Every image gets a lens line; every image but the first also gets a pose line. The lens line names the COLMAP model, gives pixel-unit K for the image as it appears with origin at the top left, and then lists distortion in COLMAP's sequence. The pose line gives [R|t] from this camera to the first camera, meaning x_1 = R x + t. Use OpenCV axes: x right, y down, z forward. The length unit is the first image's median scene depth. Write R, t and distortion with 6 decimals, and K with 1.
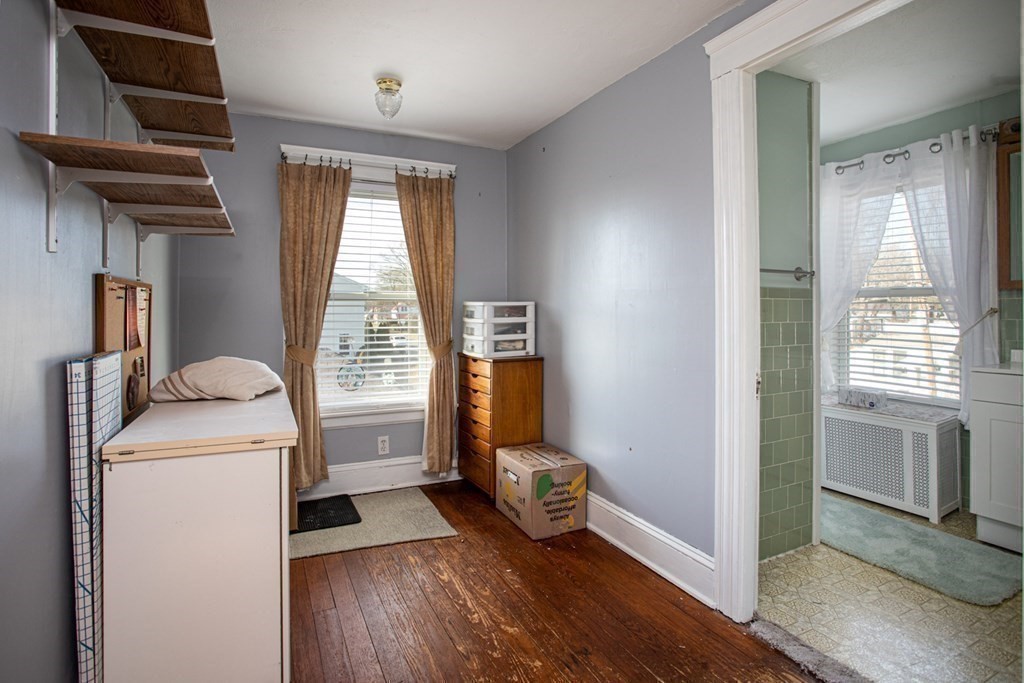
lens RADIAL K [[524.6, 0, 501.6], [0, 524.6, 310.3], [0, 0, 1]] dist [-0.026044, 0.006491]
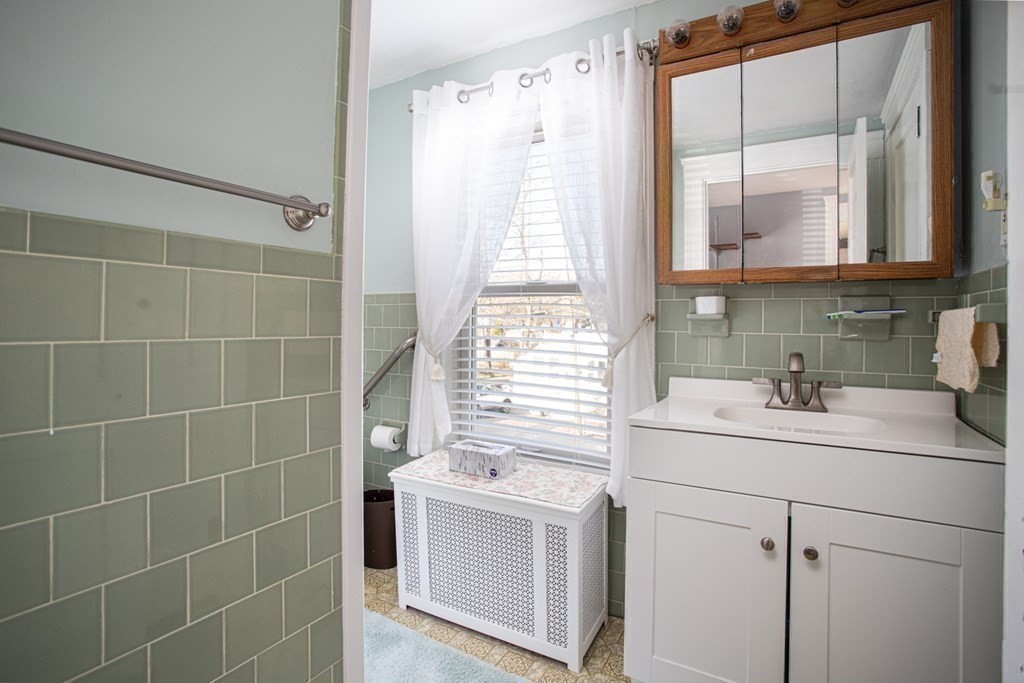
lens RADIAL K [[524.6, 0, 513.4], [0, 524.6, 332.9], [0, 0, 1]] dist [-0.026044, 0.006491]
pose [[0.840293, -0.003131, 0.542123, 0.436364], [-0.008843, 0.999771, 0.019482, 0.009436], [-0.542060, -0.021165, 0.840073, 0.518268]]
